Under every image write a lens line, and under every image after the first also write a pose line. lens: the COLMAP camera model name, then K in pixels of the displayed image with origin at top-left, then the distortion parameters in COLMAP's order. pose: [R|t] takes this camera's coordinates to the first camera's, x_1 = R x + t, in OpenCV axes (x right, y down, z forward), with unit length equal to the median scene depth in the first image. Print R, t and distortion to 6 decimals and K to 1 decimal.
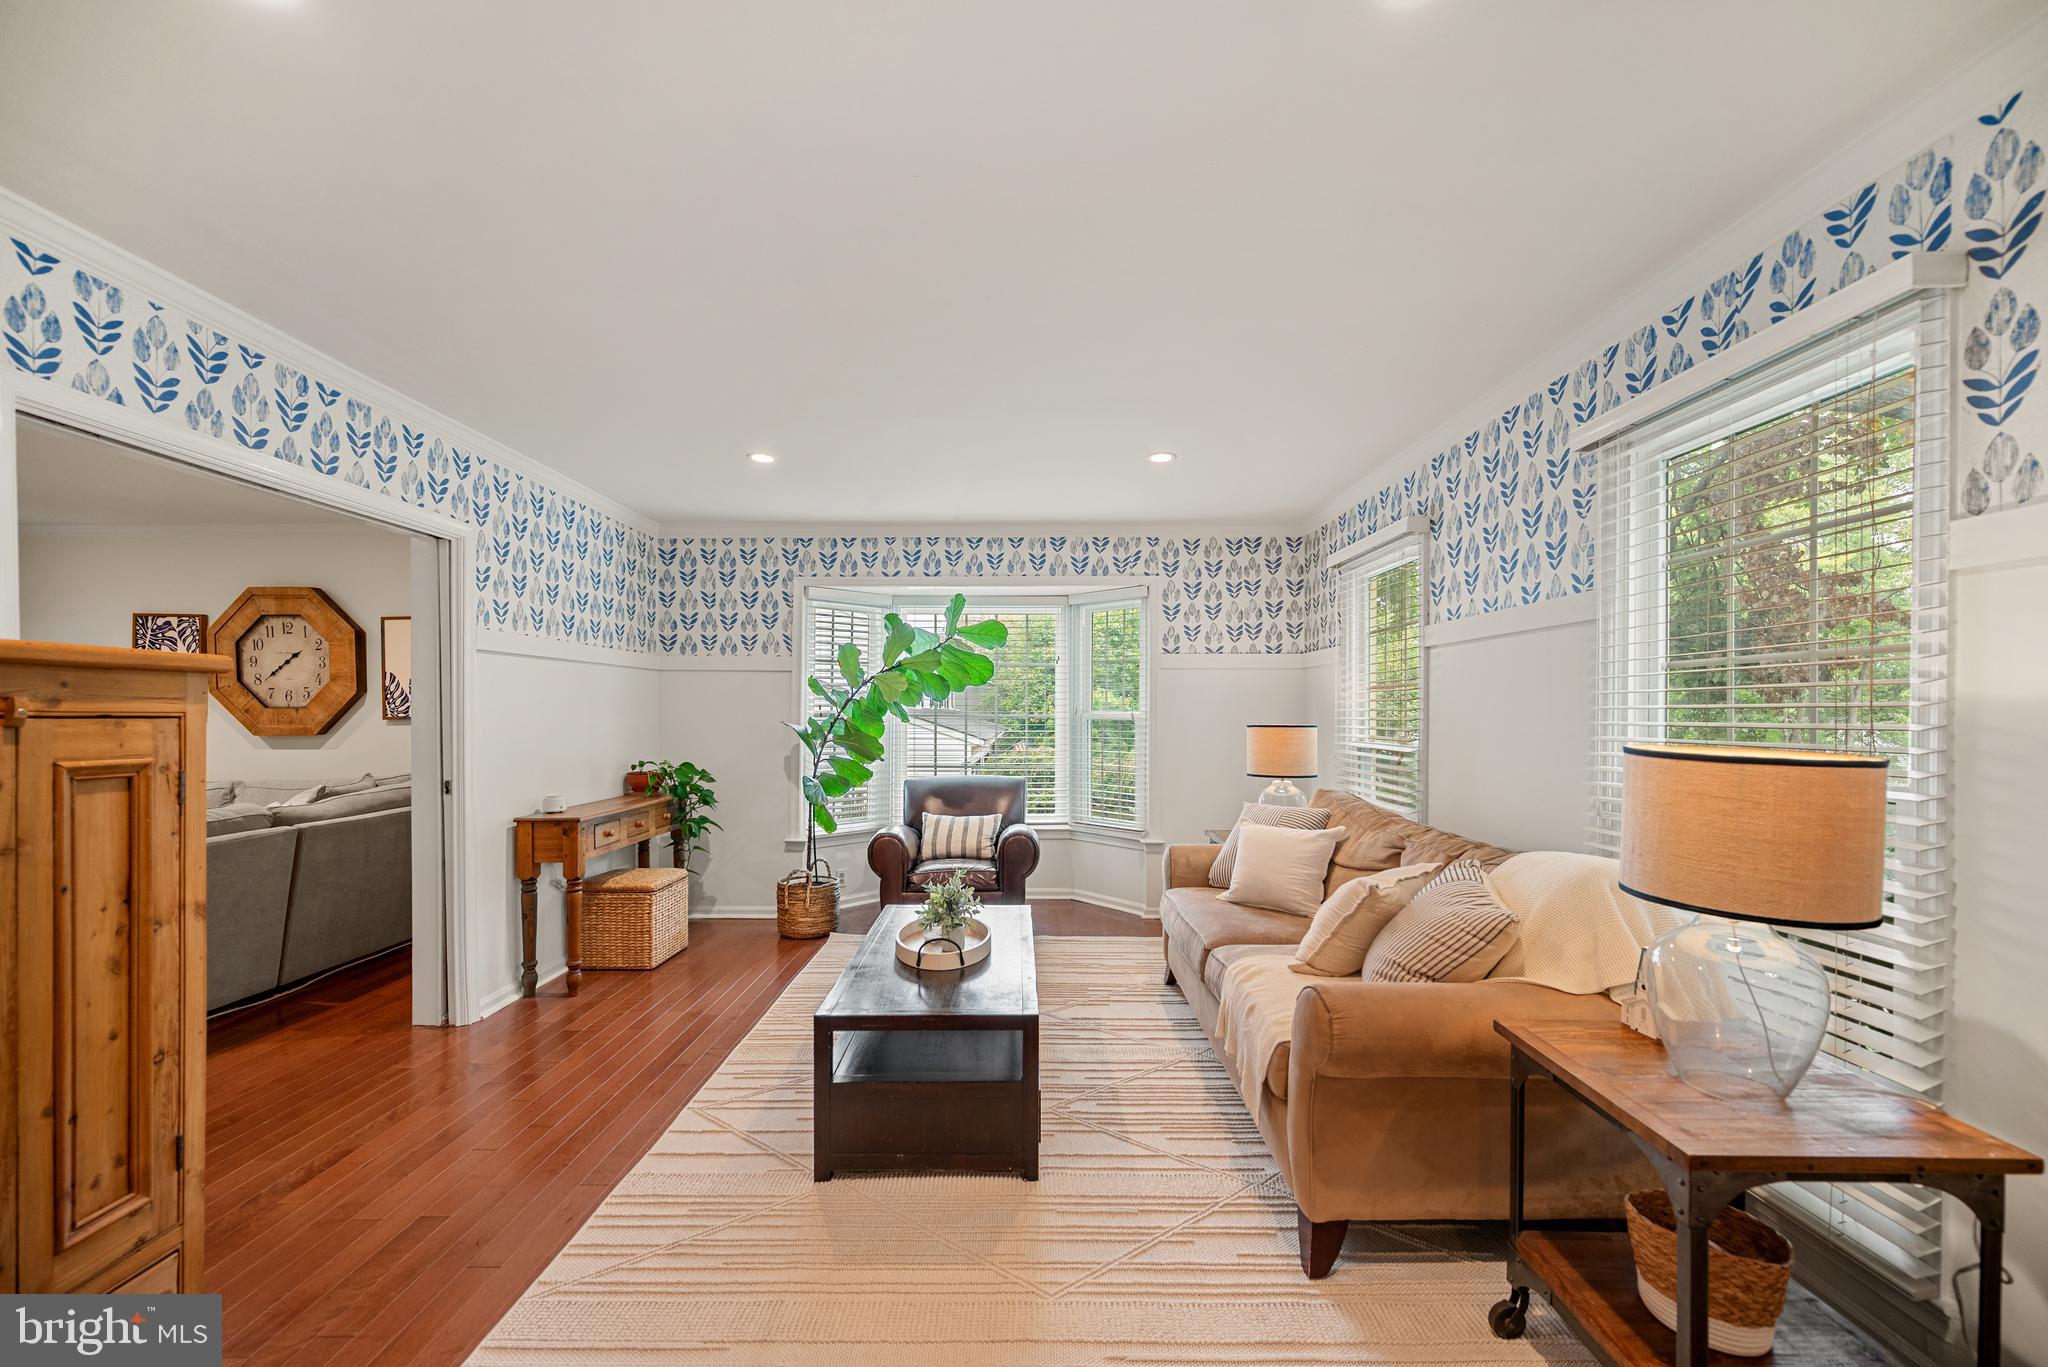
lens RADIAL K [[812.8, 0, 1023.8], [0, 812.8, 708.7], [0, 0, 1]] dist [-0.000286, 0.000256]
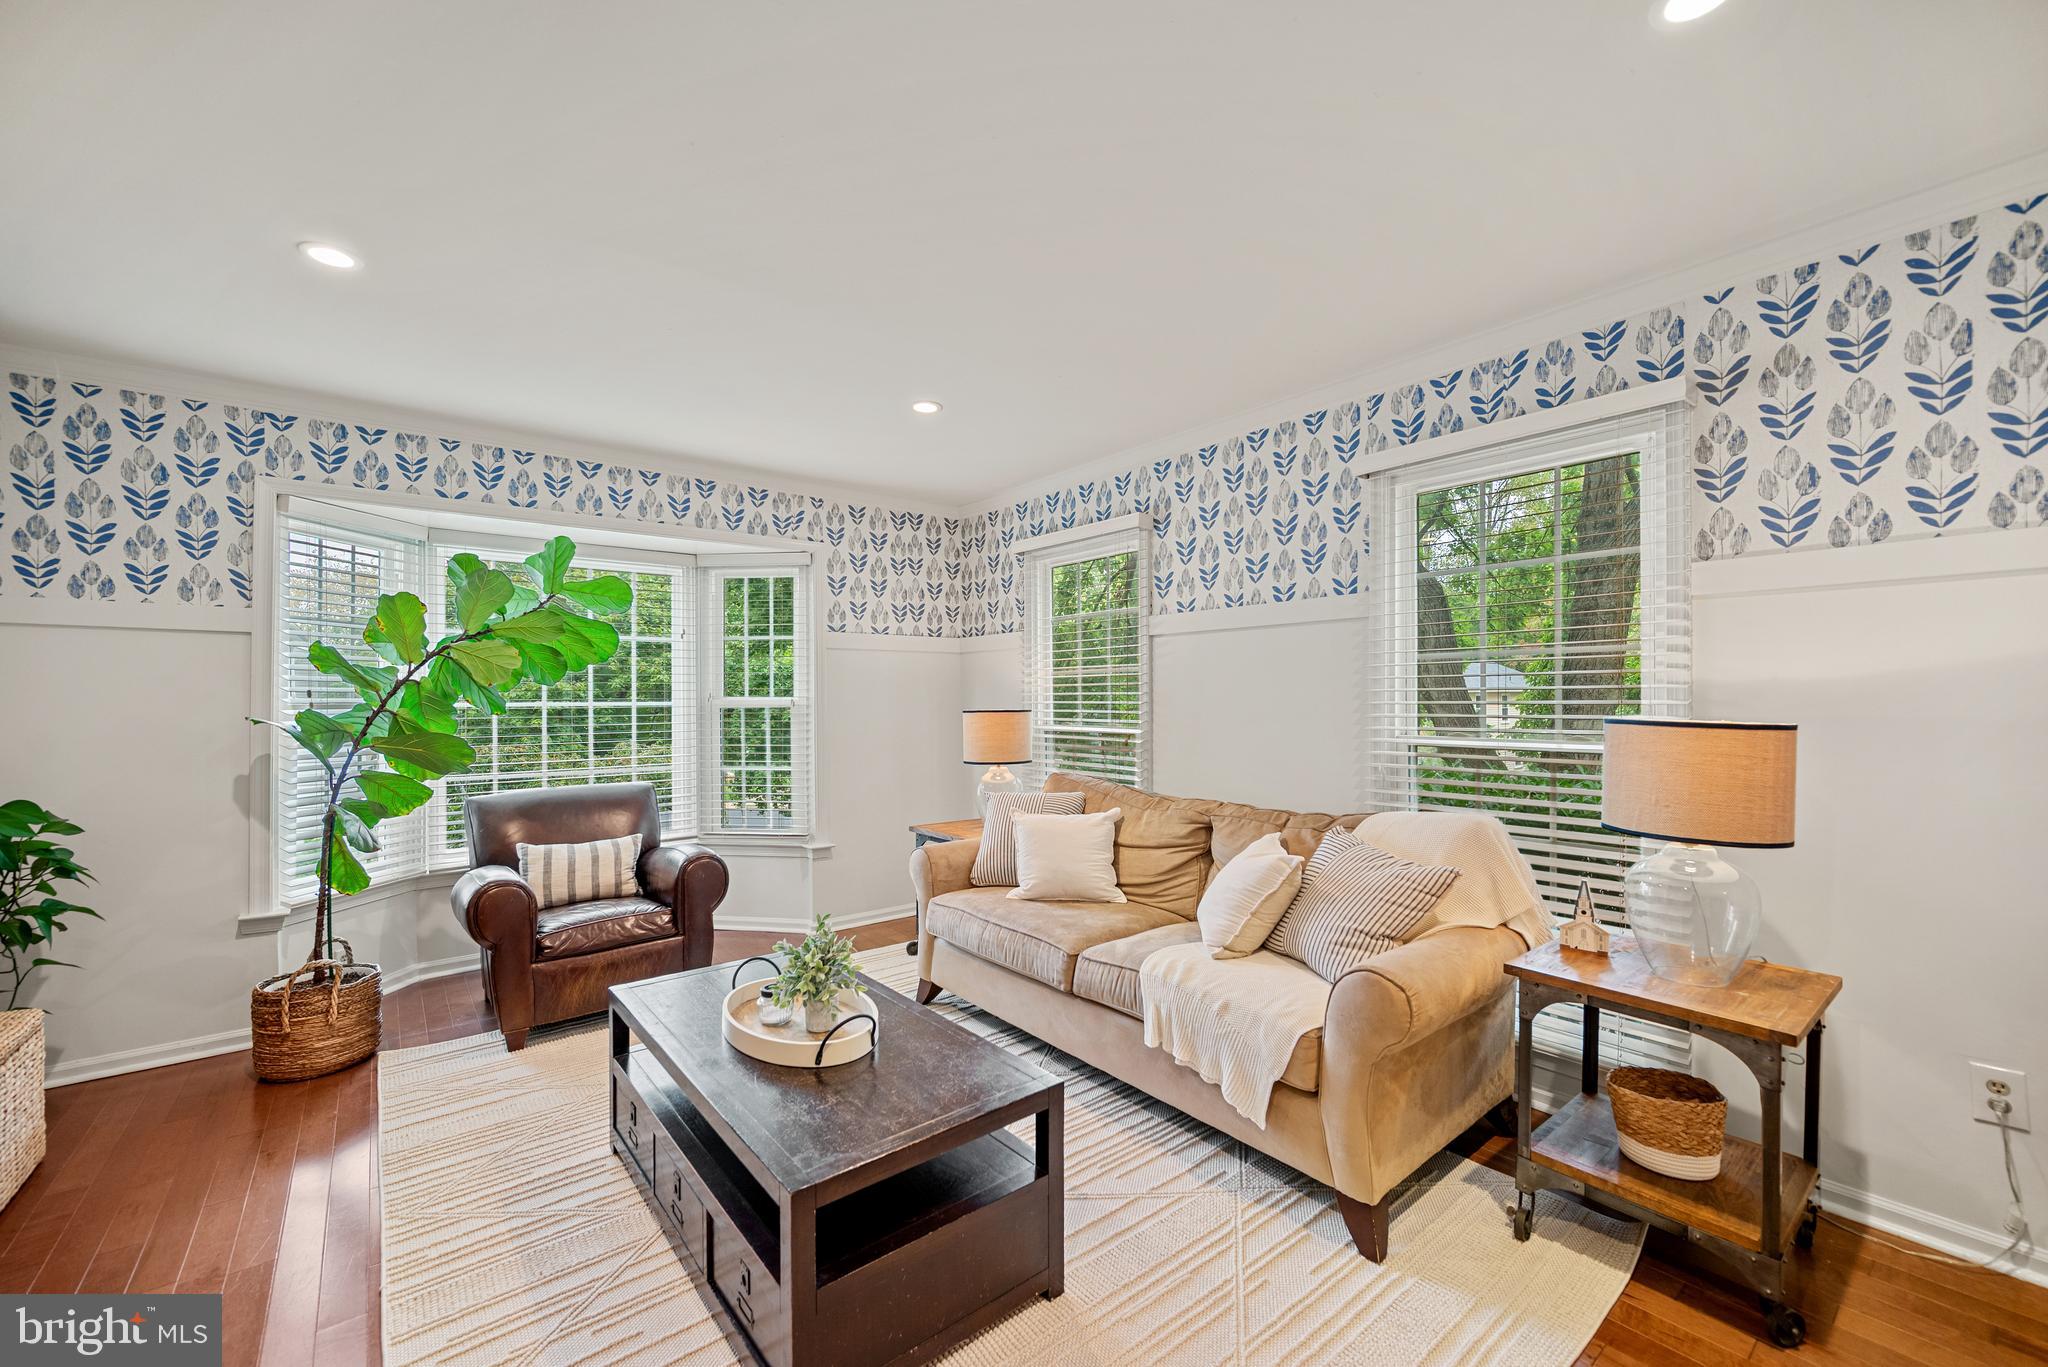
lens RADIAL K [[813.8, 0, 1020.9], [0, 813.8, 698.1], [0, 0, 1]] dist [-0.000475, -0.000350]
pose [[0.778418, -0.006063, 0.627717, -0.221786], [0.004256, 0.999981, 0.004382, 0.001343], [-0.627732, -0.000740, 0.778429, 0.182524]]
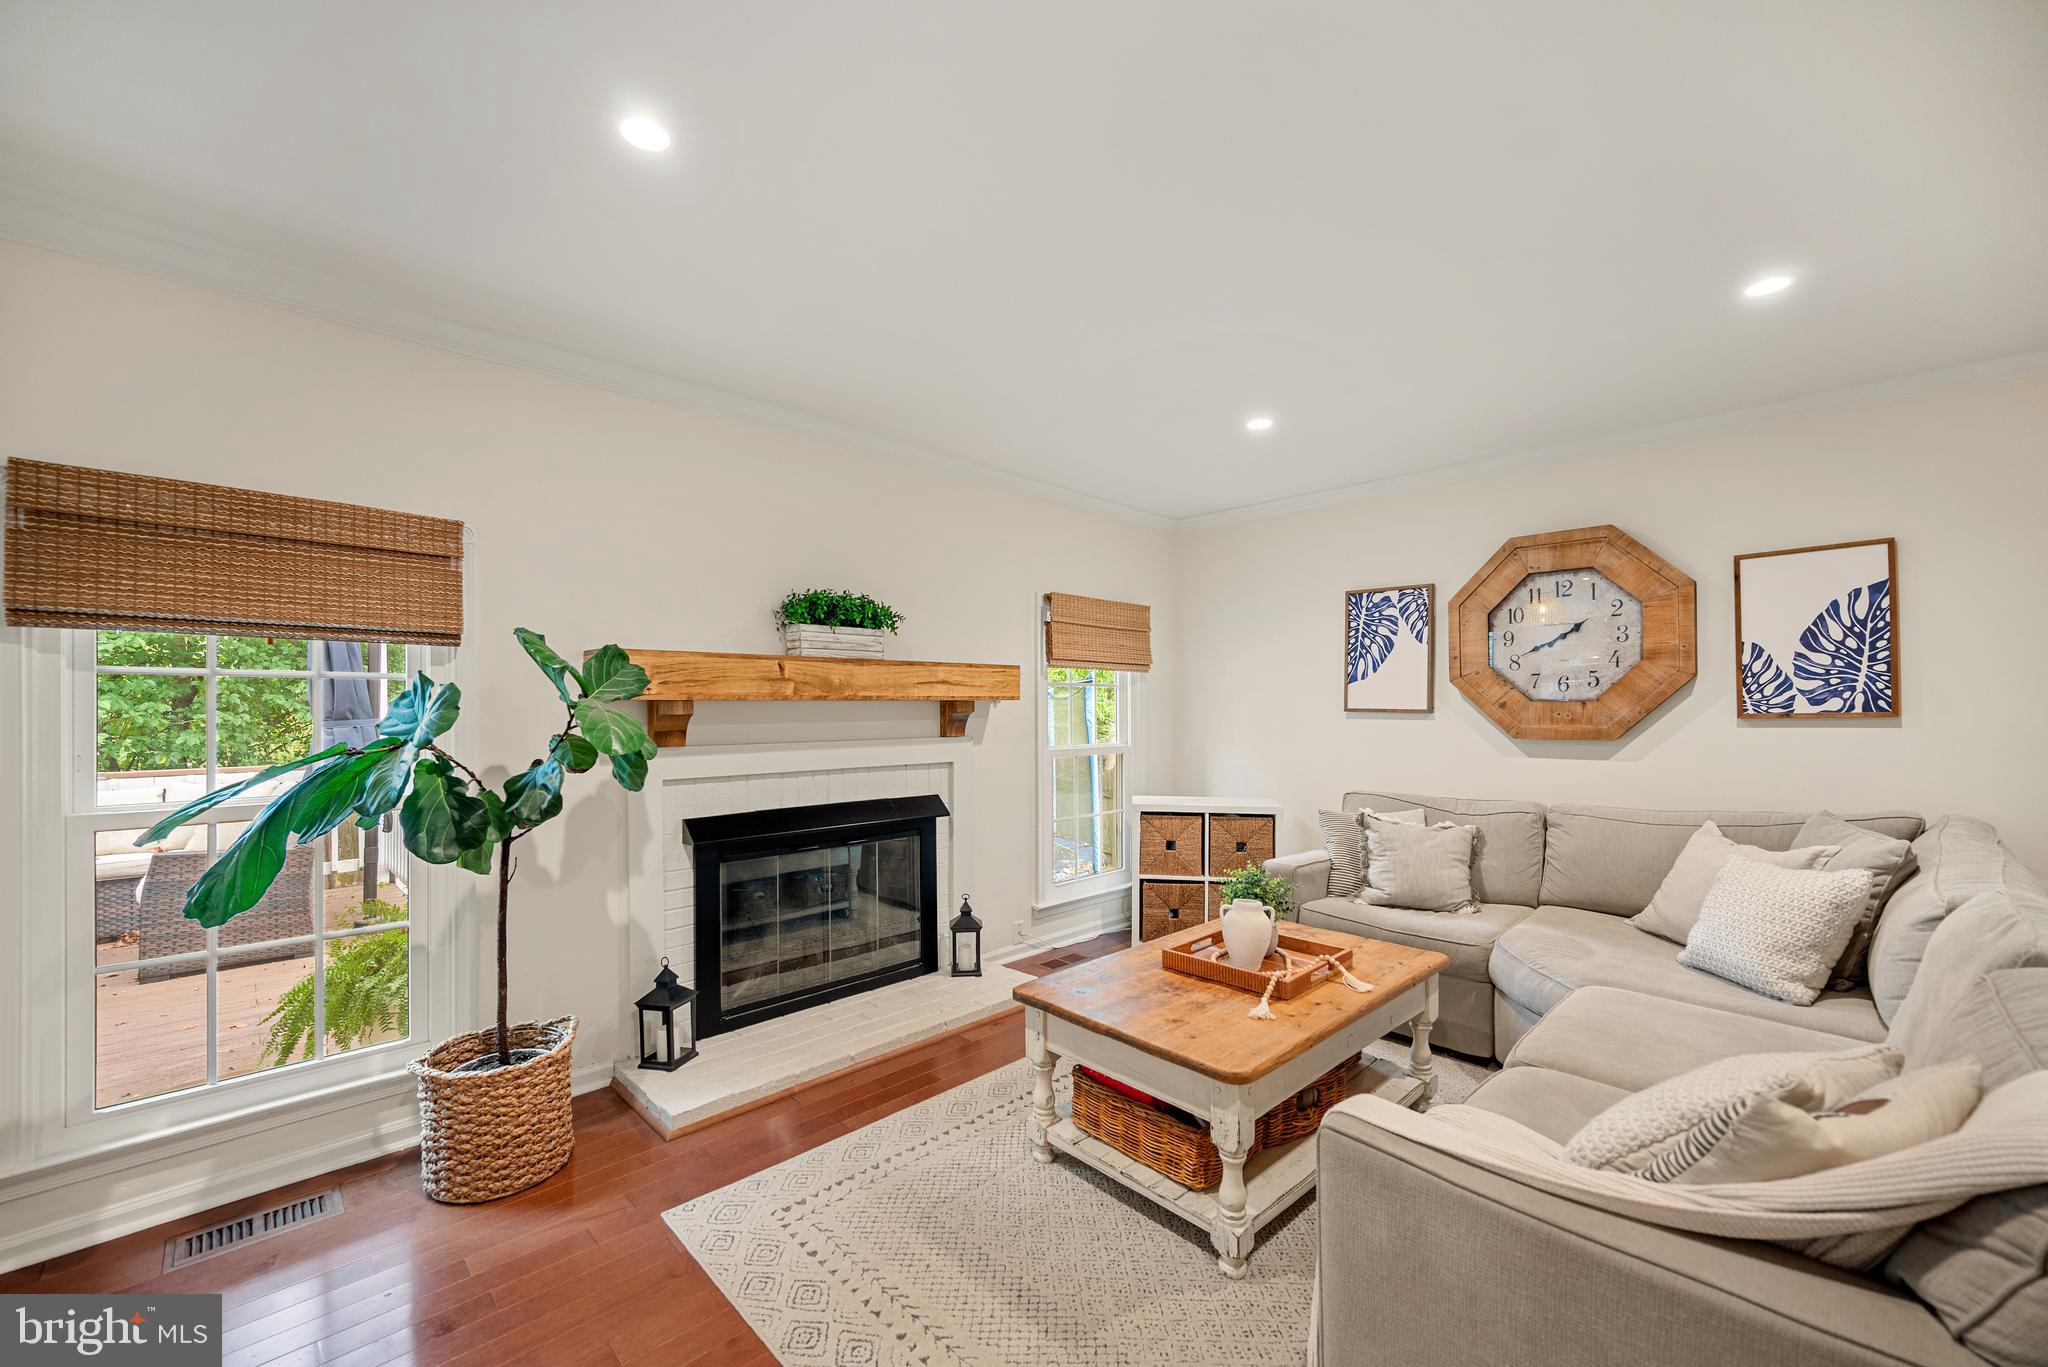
lens RADIAL K [[812.8, 0, 1023.8], [0, 812.8, 708.7], [0, 0, 1]] dist [-0.000286, 0.000256]
pose [[0.705961, -0.003025, -0.708244, -0.735742], [0.007816, 0.999963, 0.003521, -0.000375], [0.708208, -0.008021, 0.705959, 0.162546]]
